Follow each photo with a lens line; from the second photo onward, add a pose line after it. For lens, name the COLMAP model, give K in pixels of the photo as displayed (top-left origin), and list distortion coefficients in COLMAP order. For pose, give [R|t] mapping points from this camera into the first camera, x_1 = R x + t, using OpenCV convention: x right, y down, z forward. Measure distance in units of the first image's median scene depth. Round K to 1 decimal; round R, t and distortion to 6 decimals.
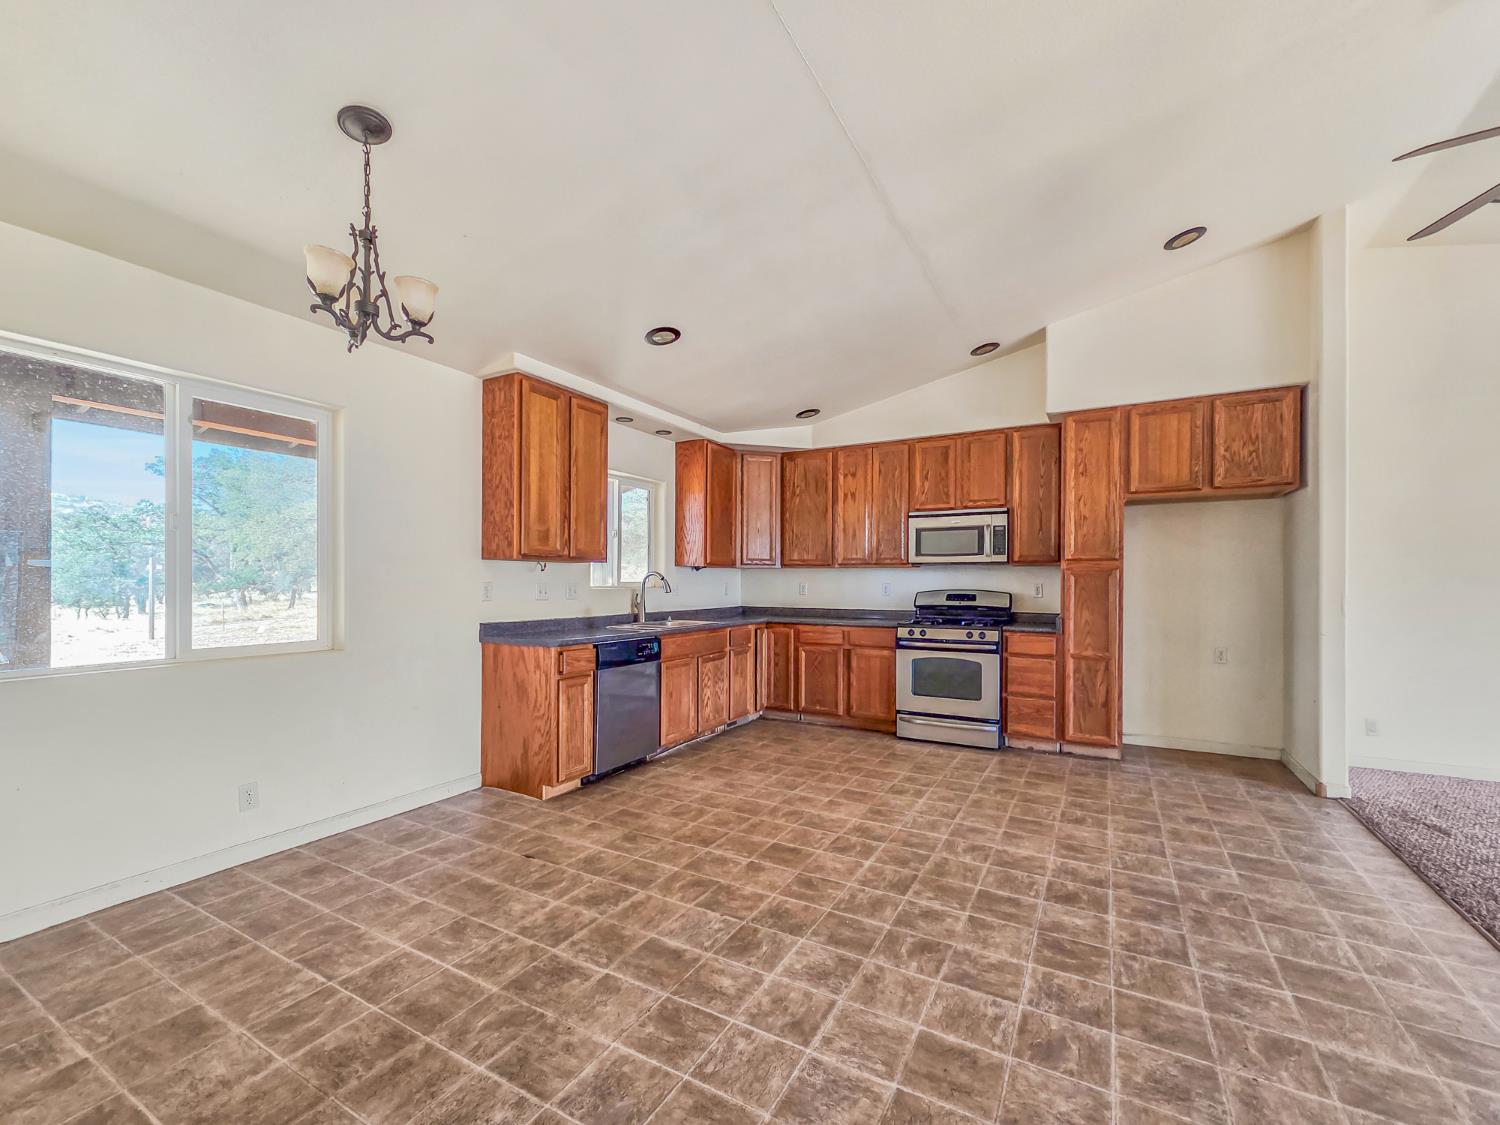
lens RADIAL K [[627.7, 0, 741.9], [0, 627.7, 578.7], [0, 0, 1]] dist [0.001117, 0.000335]
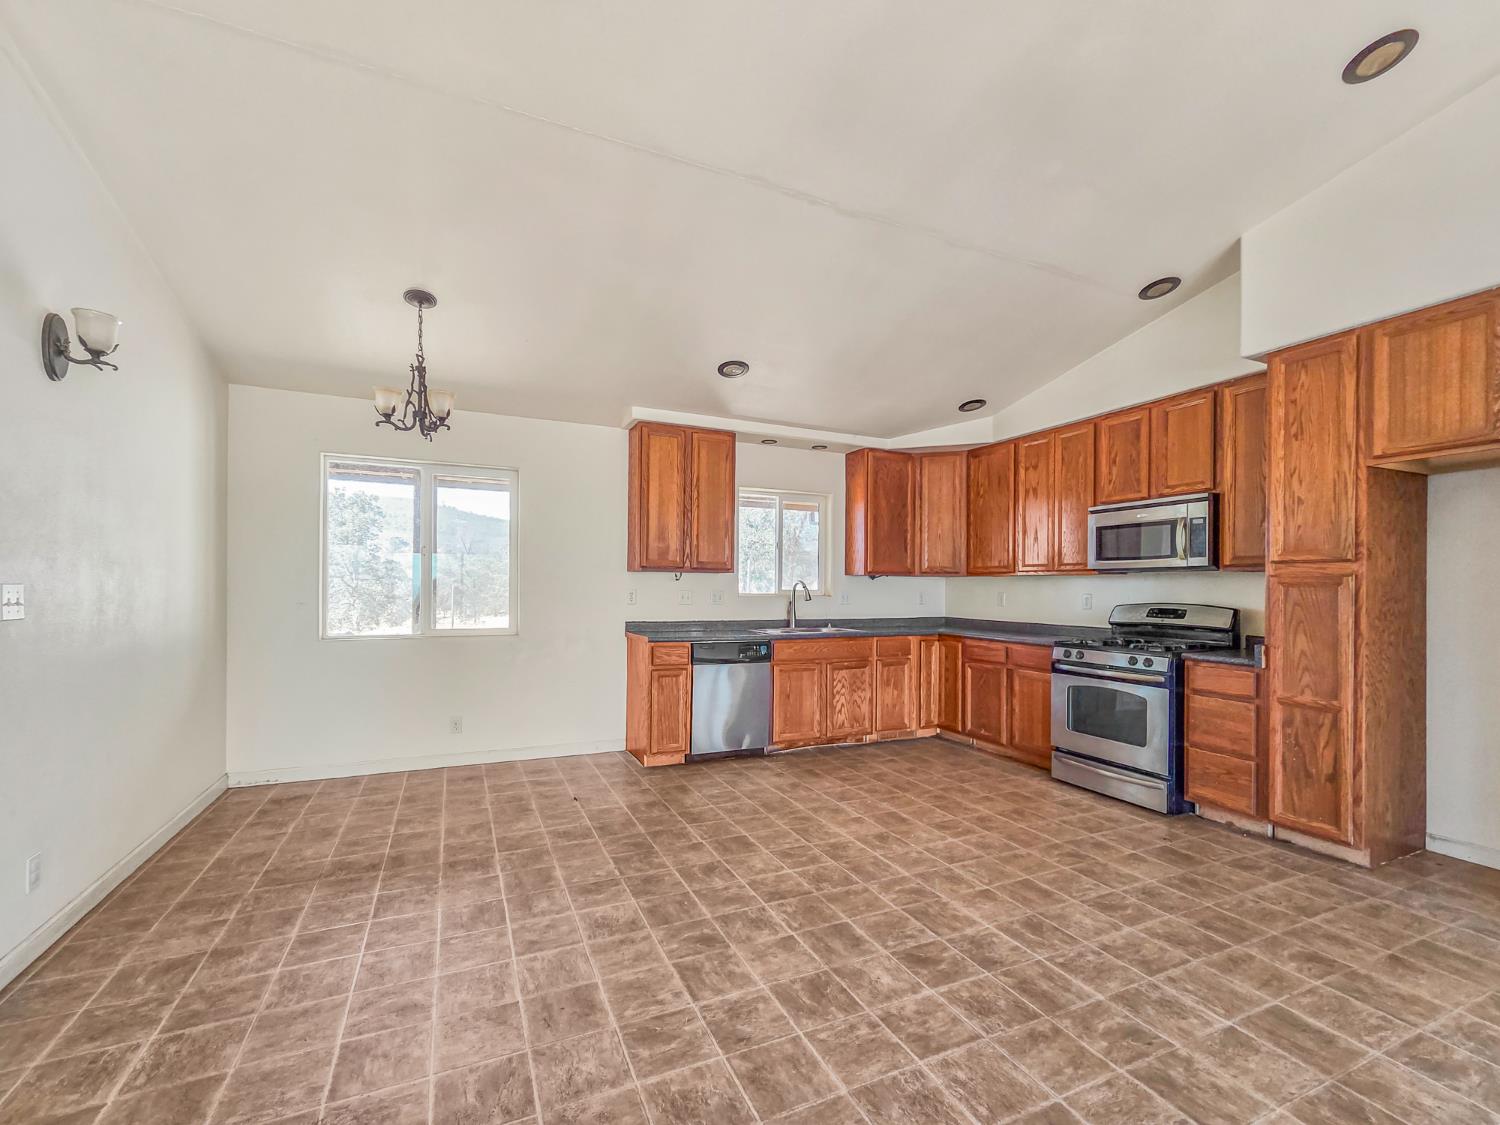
lens RADIAL K [[638.0, 0, 753.9], [0, 638.0, 585.1], [0, 0, 1]] dist [0.002304, 0.000198]
pose [[0.811793, 0.001928, -0.583942, 0.468981], [-0.004163, 0.999988, -0.002485, -0.000608], [0.583930, 0.004448, 0.811792, 0.086974]]
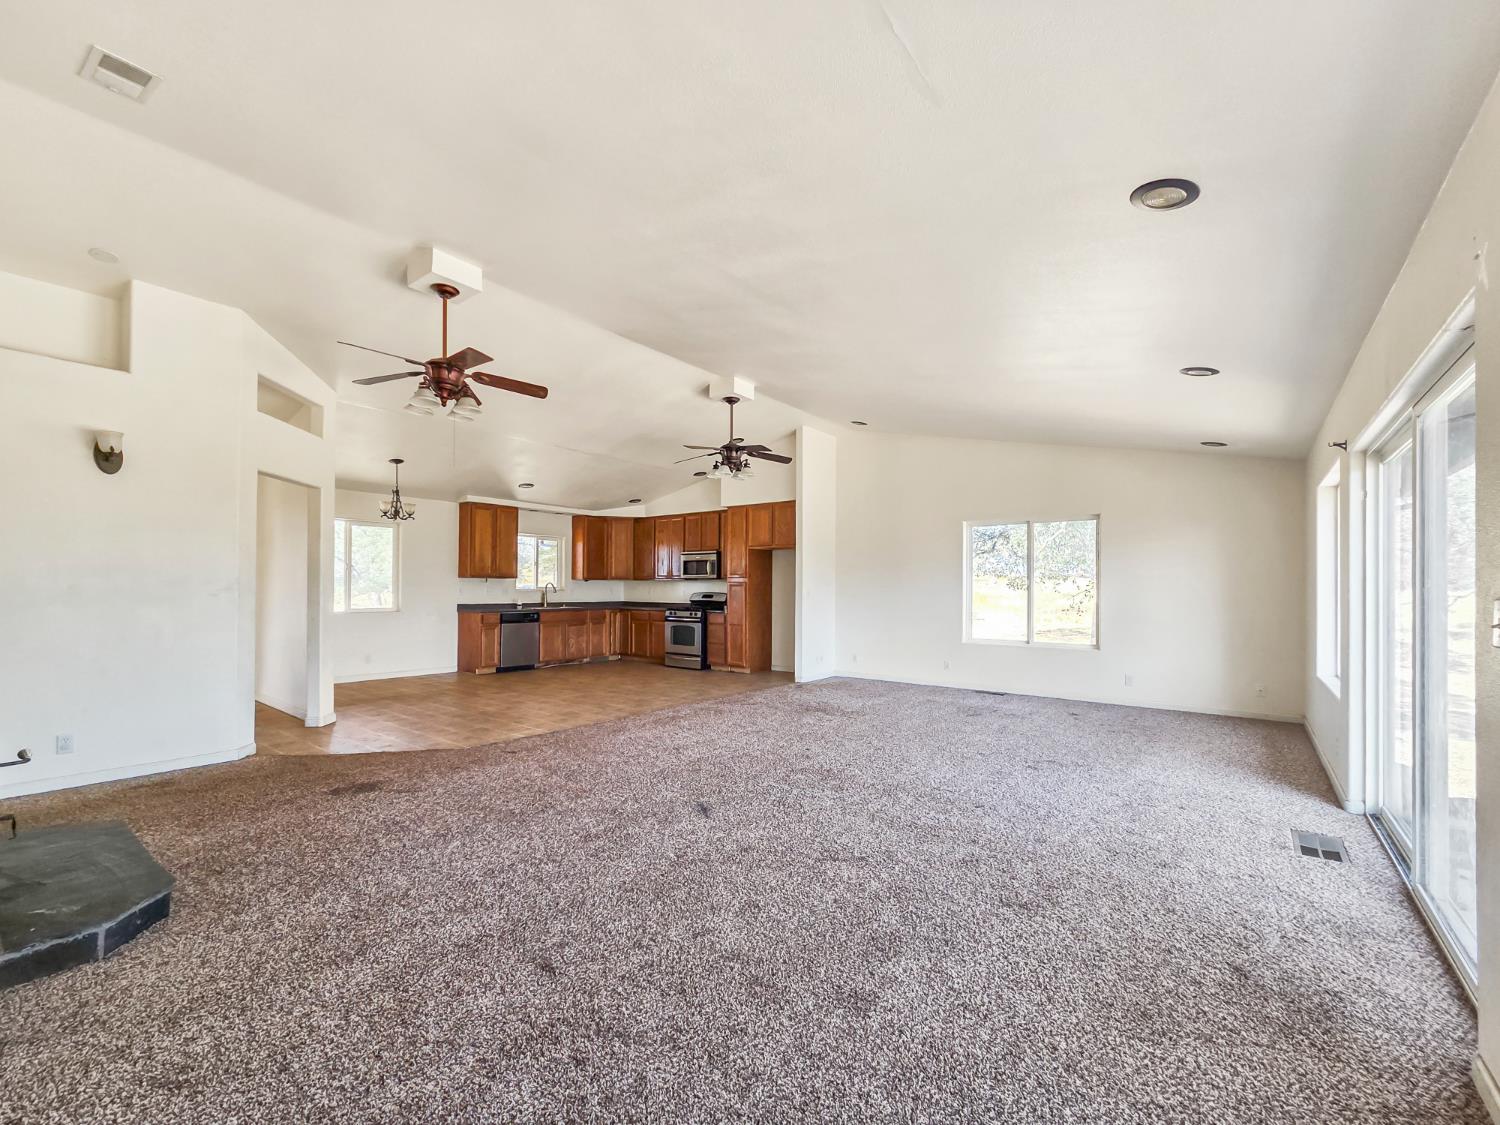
lens RADIAL K [[638.0, 0, 753.9], [0, 638.0, 585.1], [0, 0, 1]] dist [0.002304, 0.000198]
pose [[0.989556, 0.004759, -0.144069, 0.913396], [-0.004792, 0.999989, 0.000122, -0.006235], [0.144068, 0.000570, 0.989568, -1.086389]]
